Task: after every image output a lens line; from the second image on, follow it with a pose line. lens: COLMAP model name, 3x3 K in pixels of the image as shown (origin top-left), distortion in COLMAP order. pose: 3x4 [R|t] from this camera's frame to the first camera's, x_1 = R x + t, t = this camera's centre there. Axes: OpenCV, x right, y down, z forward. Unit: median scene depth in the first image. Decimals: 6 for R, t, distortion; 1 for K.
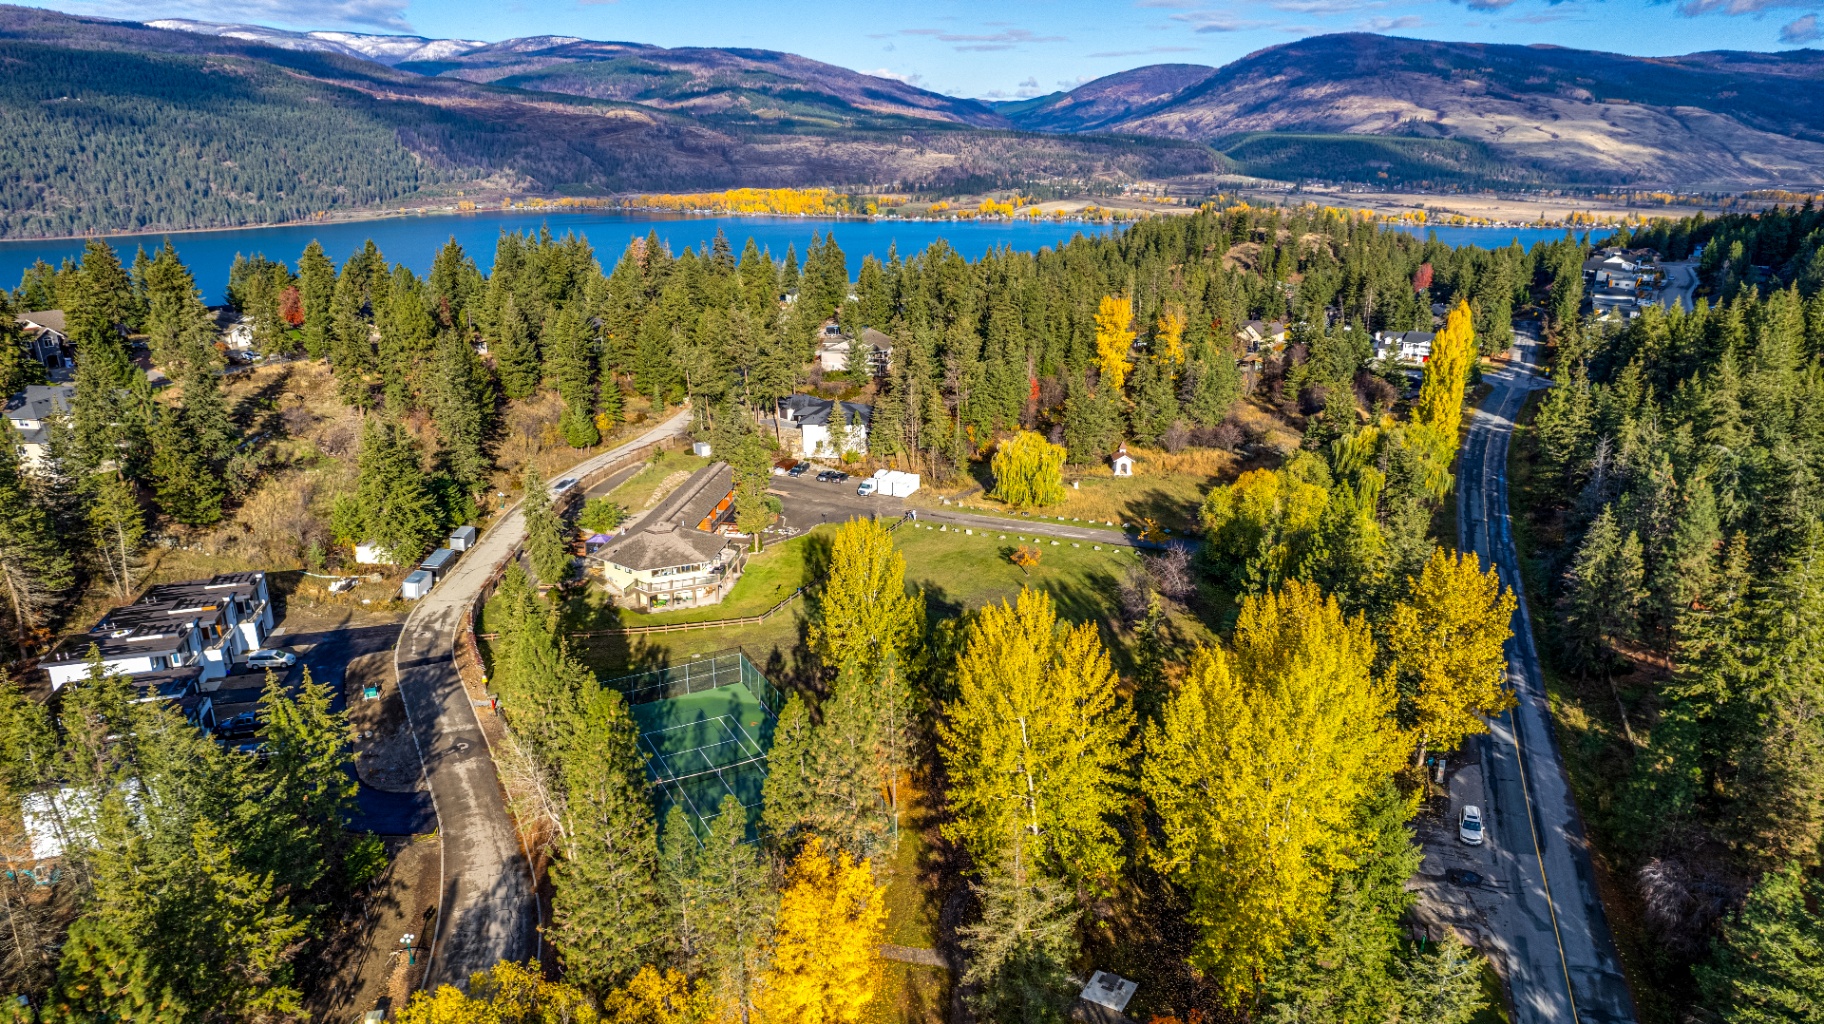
lens RADIAL K [[1167.8, 0, 922.3], [0, 1167.8, 514.7], [0, 0, 1]] dist [-0.069603, 0.063914]
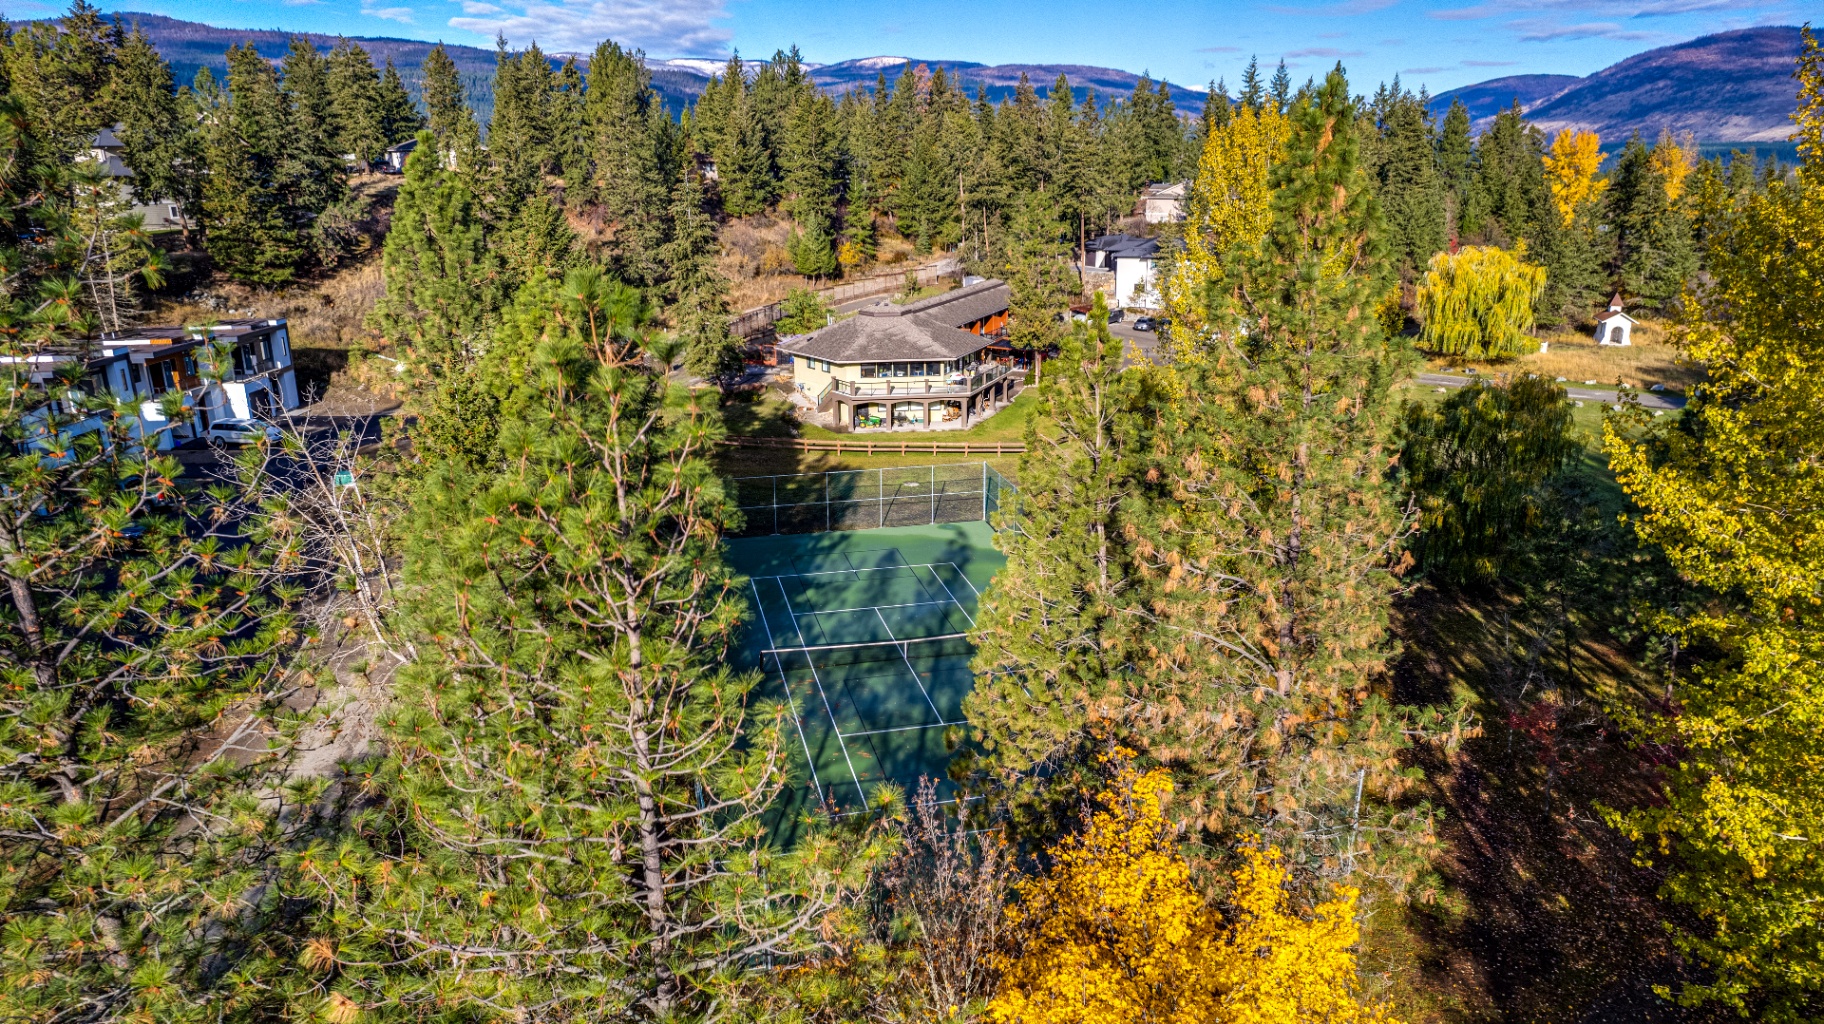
lens RADIAL K [[1167.8, 0, 922.3], [0, 1167.8, 514.7], [0, 0, 1]] dist [-0.069603, 0.063914]
pose [[0.966265, 0.069722, -0.247933, -0.035976], [-0.073957, 0.997231, -0.007796, 0.102559], [0.246703, 0.025869, 0.968746, 0.336145]]
